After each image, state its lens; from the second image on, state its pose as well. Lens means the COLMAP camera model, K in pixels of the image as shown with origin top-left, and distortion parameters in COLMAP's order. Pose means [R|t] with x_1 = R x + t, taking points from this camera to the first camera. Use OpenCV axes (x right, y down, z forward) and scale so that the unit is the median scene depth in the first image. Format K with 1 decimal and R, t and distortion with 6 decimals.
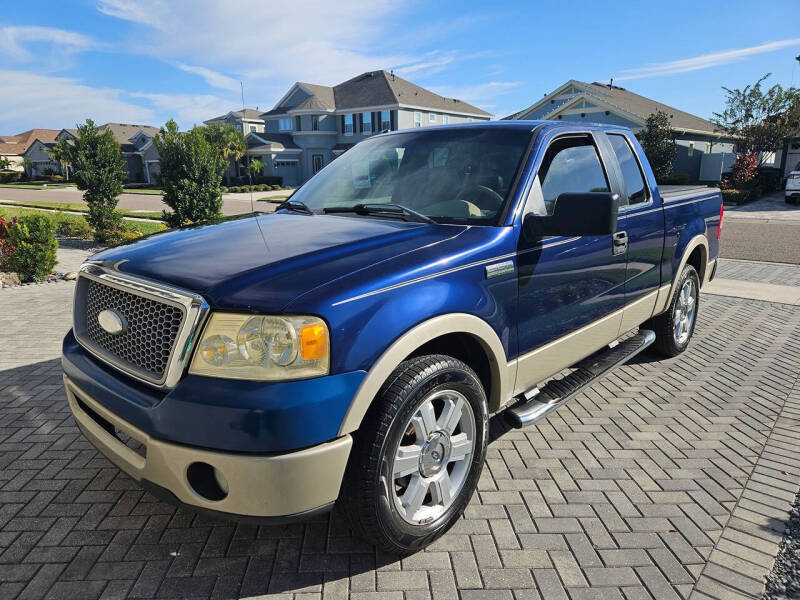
lens RADIAL K [[535.5, 0, 393.7], [0, 535.5, 295.8], [0, 0, 1]] dist [0.084784, -0.071337]
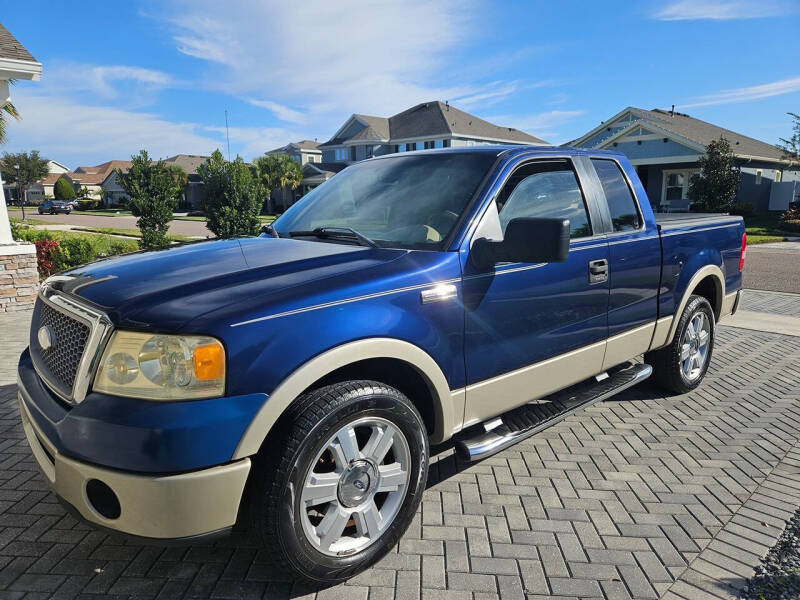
lens RADIAL K [[536.8, 0, 395.8], [0, 536.8, 298.2], [0, 0, 1]] dist [0.078948, -0.064209]
pose [[0.995350, 0.019089, -0.094418, 0.148603], [-0.023431, 0.998708, -0.045092, 0.001991], [0.093435, 0.047095, 0.994511, 0.013021]]
